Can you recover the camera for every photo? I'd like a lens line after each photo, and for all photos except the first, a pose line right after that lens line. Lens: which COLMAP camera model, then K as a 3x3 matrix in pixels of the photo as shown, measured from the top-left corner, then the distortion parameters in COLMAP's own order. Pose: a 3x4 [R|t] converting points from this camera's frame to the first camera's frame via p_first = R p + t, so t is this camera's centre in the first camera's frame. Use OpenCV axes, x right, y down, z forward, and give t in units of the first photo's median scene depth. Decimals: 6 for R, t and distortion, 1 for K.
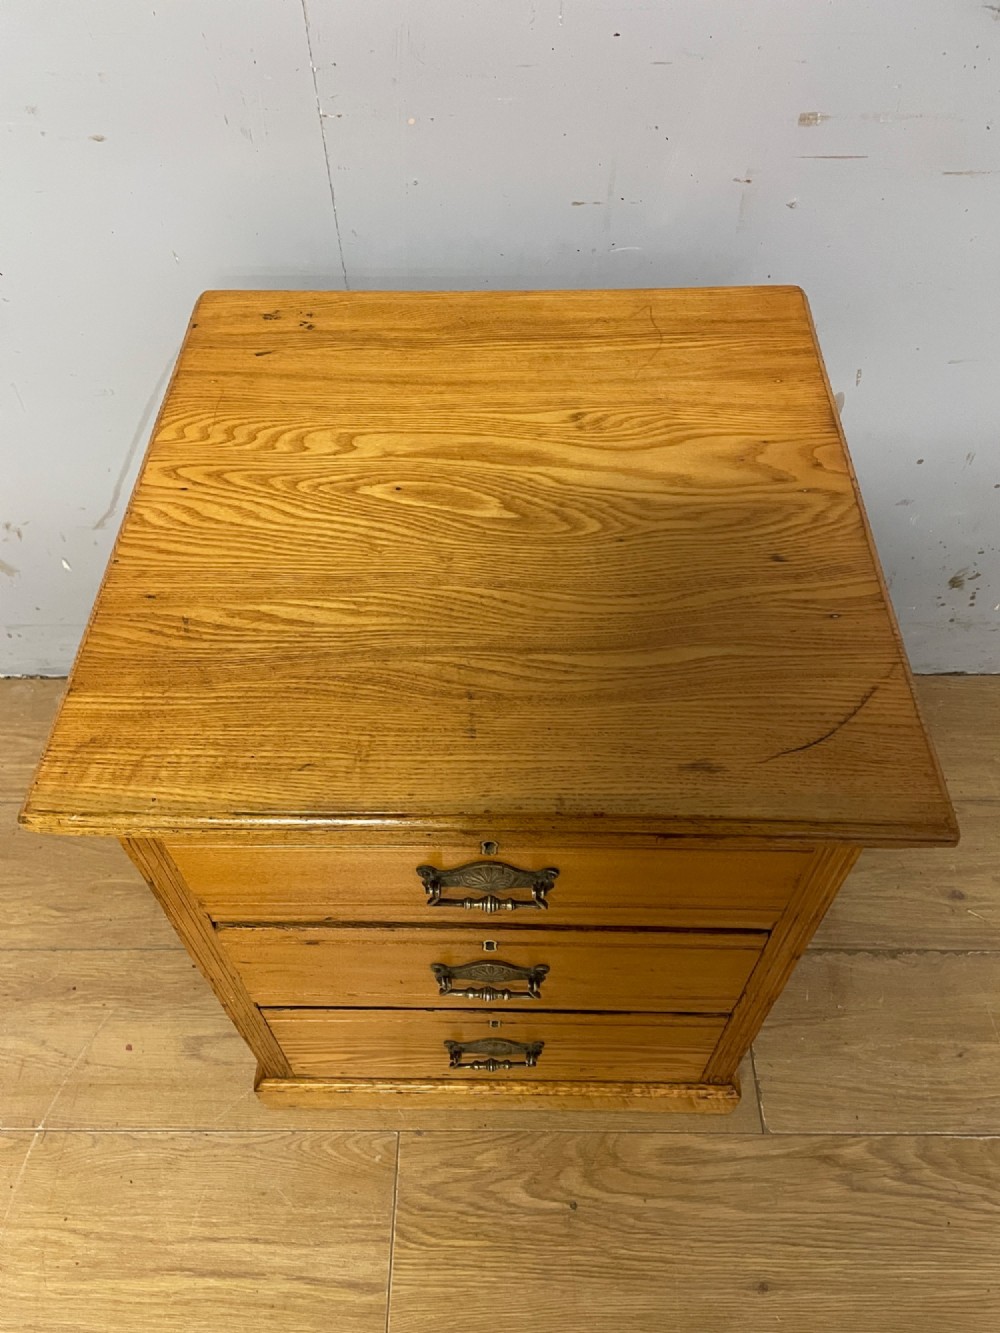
lens RADIAL K [[1018.7, 0, 490.6], [0, 1018.7, 676.3], [0, 0, 1]] dist [0.073764, -0.098872]
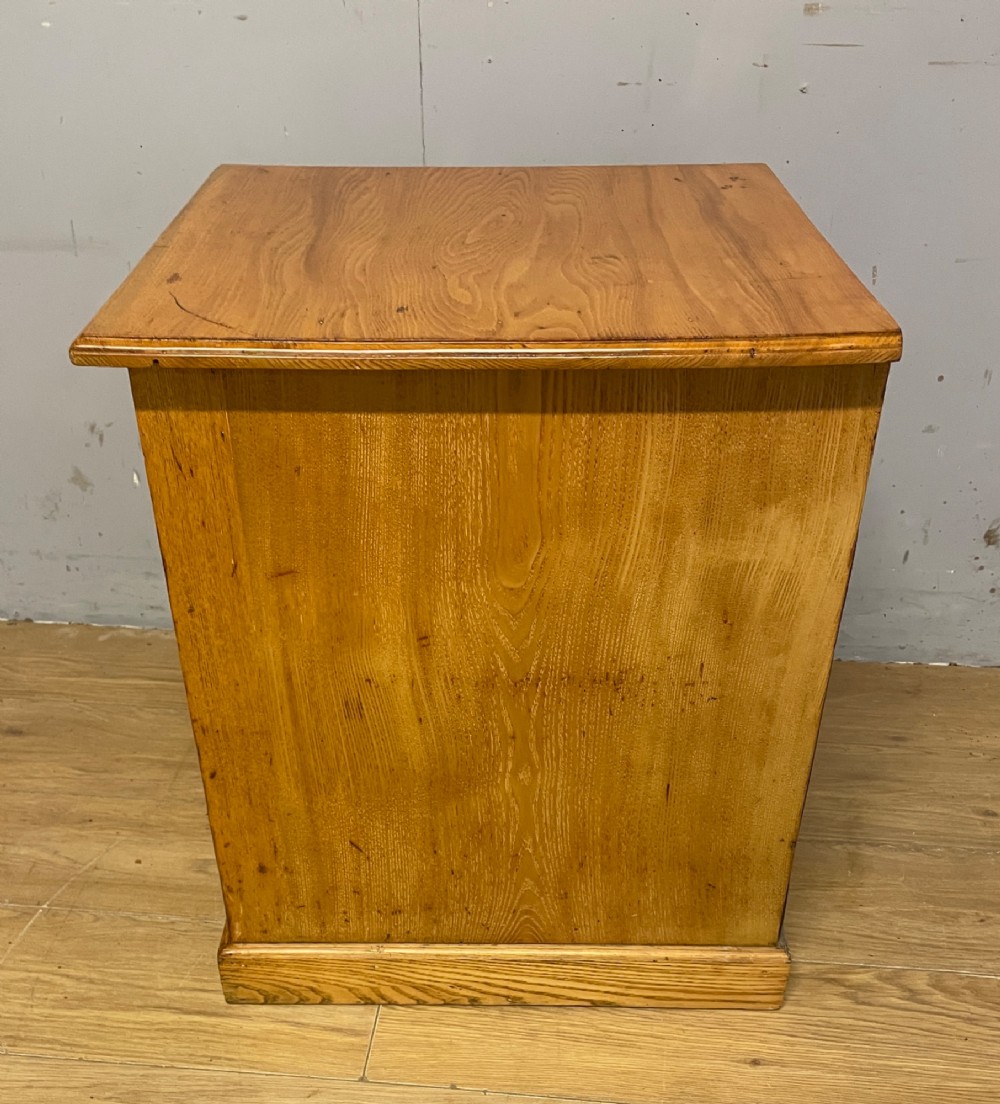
lens RADIAL K [[1264.0, 0, 464.2], [0, 1264.0, 816.7], [0, 0, 1]] dist [0.056436, 0.000000]
pose [[0.994676, 0.069266, -0.076303, 0.064530], [-0.086315, 0.964479, -0.249659, 0.657535], [0.056300, 0.254916, 0.965323, -0.211208]]
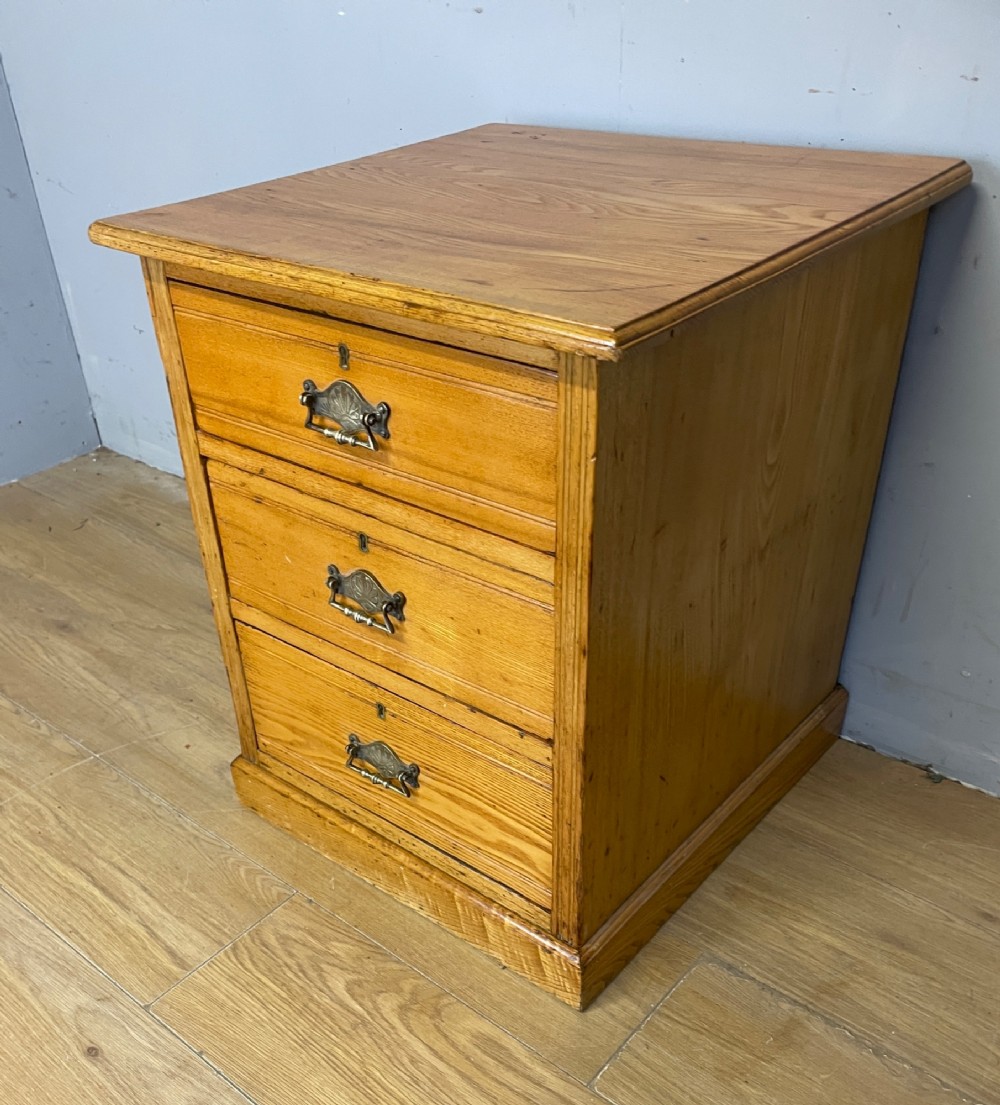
lens RADIAL K [[1095.9, 0, 451.0], [0, 1095.9, 732.0], [0, 0, 1]] dist [0.040647, 0.000000]
pose [[0.755395, 0.380175, -0.533708, 0.570613], [-0.498154, 0.862319, -0.090818, 0.340590], [0.425700, 0.334472, 0.840778, 0.096307]]
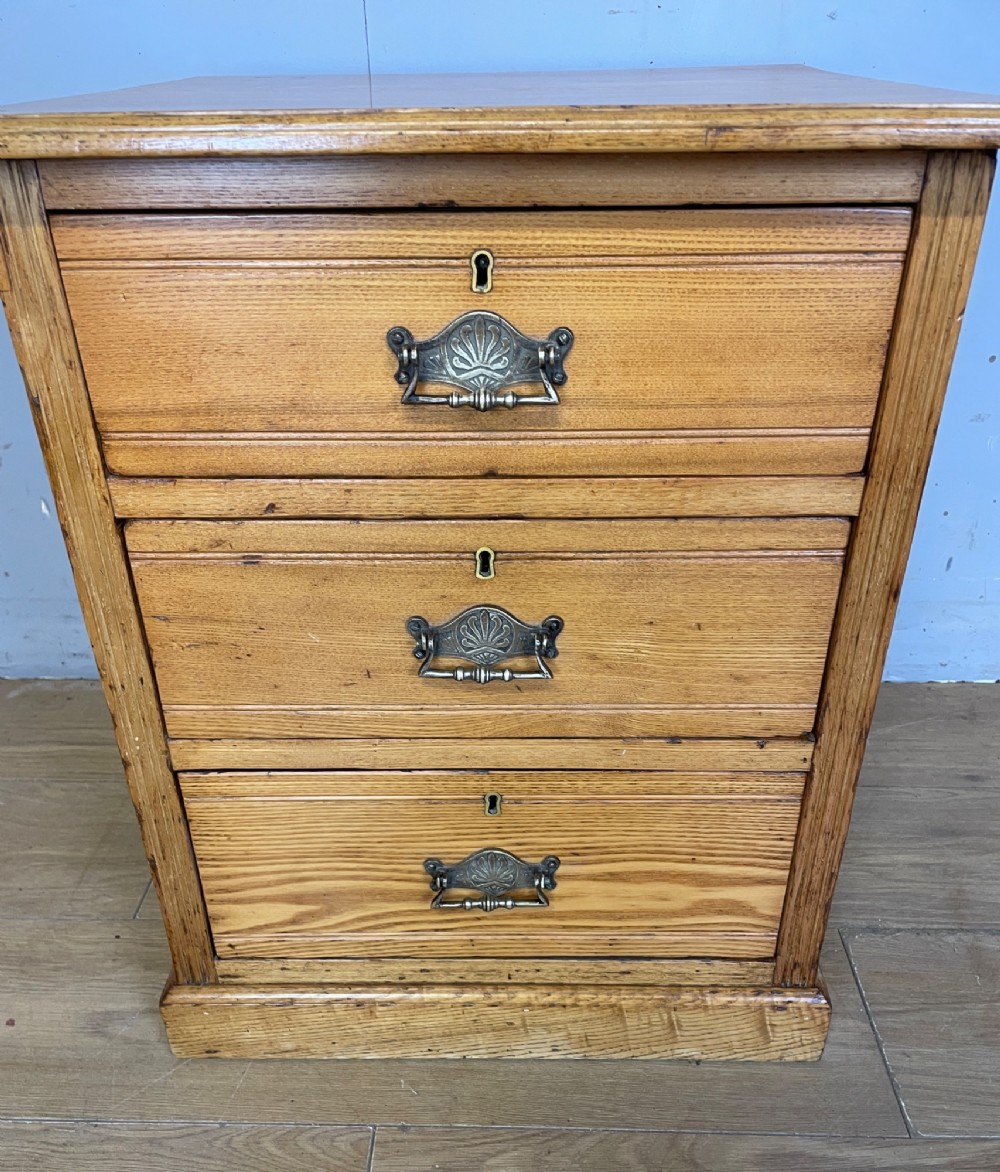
lens RADIAL K [[1021.3, 0, 495.5], [0, 1021.3, 674.5], [0, 0, 1]] dist [0.056425, -0.075936]
pose [[0.999748, 0.014798, -0.016893, -0.001692], [-0.019788, 0.936153, -0.351035, 0.415058], [0.010619, 0.351280, 0.936210, 0.262905]]
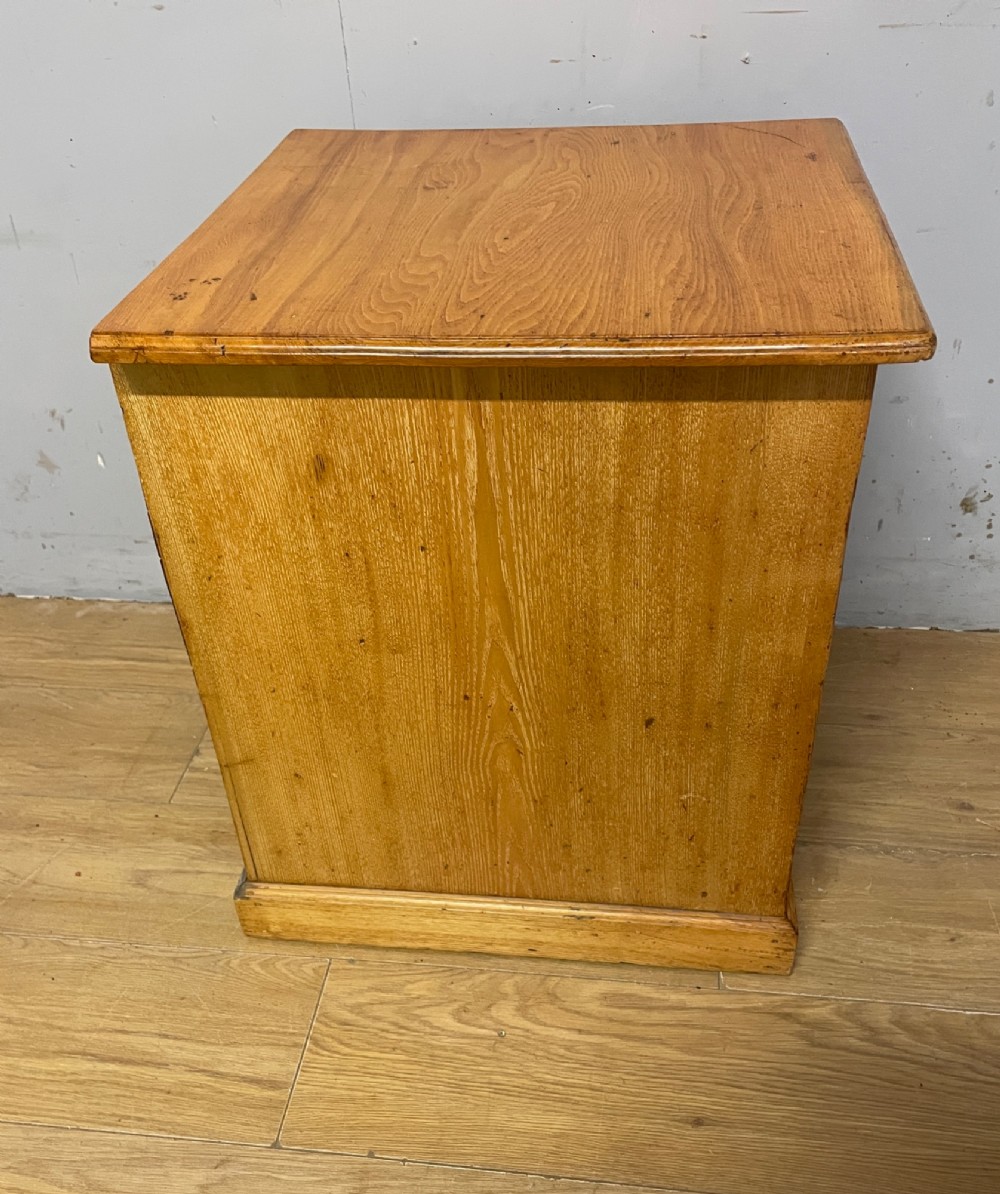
lens RADIAL K [[1143.6, 0, 491.1], [0, 1143.6, 682.1], [0, 0, 1]] dist [0.038357, 0.000000]
pose [[0.991783, 0.052180, -0.116806, 0.173951], [-0.078597, 0.968933, -0.234504, 0.448144], [0.100941, 0.241758, 0.965072, -0.069885]]
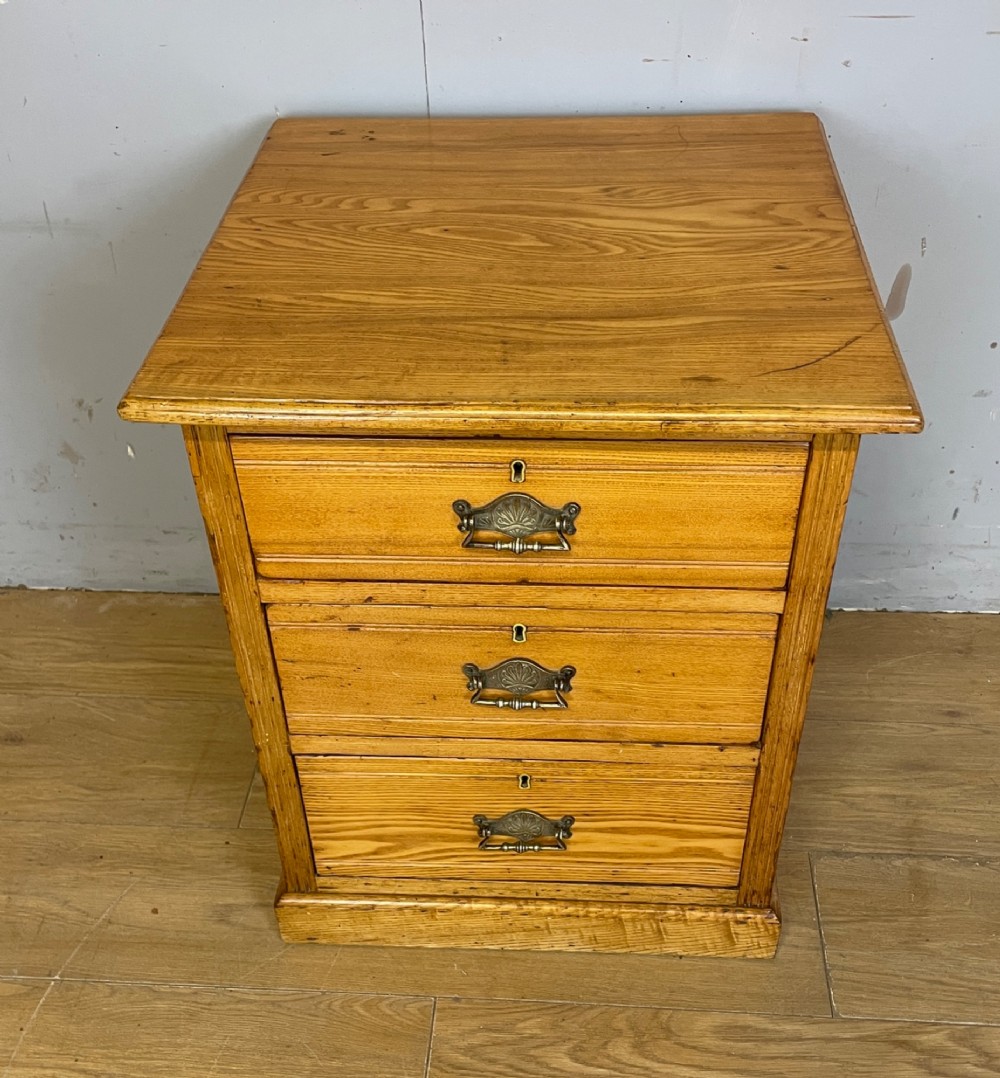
lens RADIAL K [[1254.6, 0, 501.3], [0, 1254.6, 637.0], [0, 0, 1]] dist [0.040399, 0.000000]
pose [[0.998003, 0.035137, -0.052495, 0.018970], [-0.044363, 0.981456, -0.186483, 0.345100], [0.044969, 0.188439, 0.981055, -0.179278]]
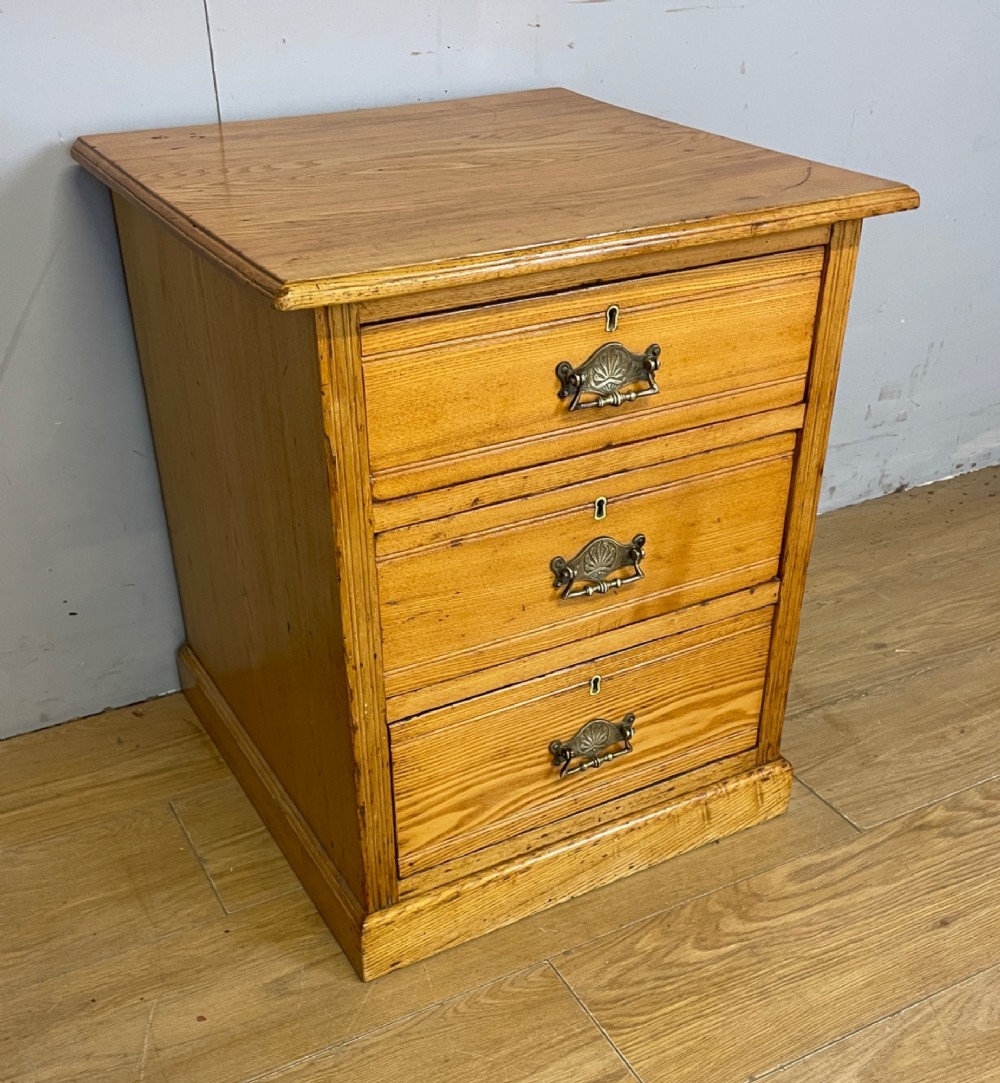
lens RADIAL K [[1260.4, 0, 492.9], [0, 1260.4, 677.8], [0, 0, 1]] dist [0.040399, 0.000000]
pose [[0.877634, -0.255386, 0.405632, -0.528879], [0.374879, 0.893057, -0.248827, 0.496853], [-0.298705, 0.370442, 0.879516, -0.034296]]
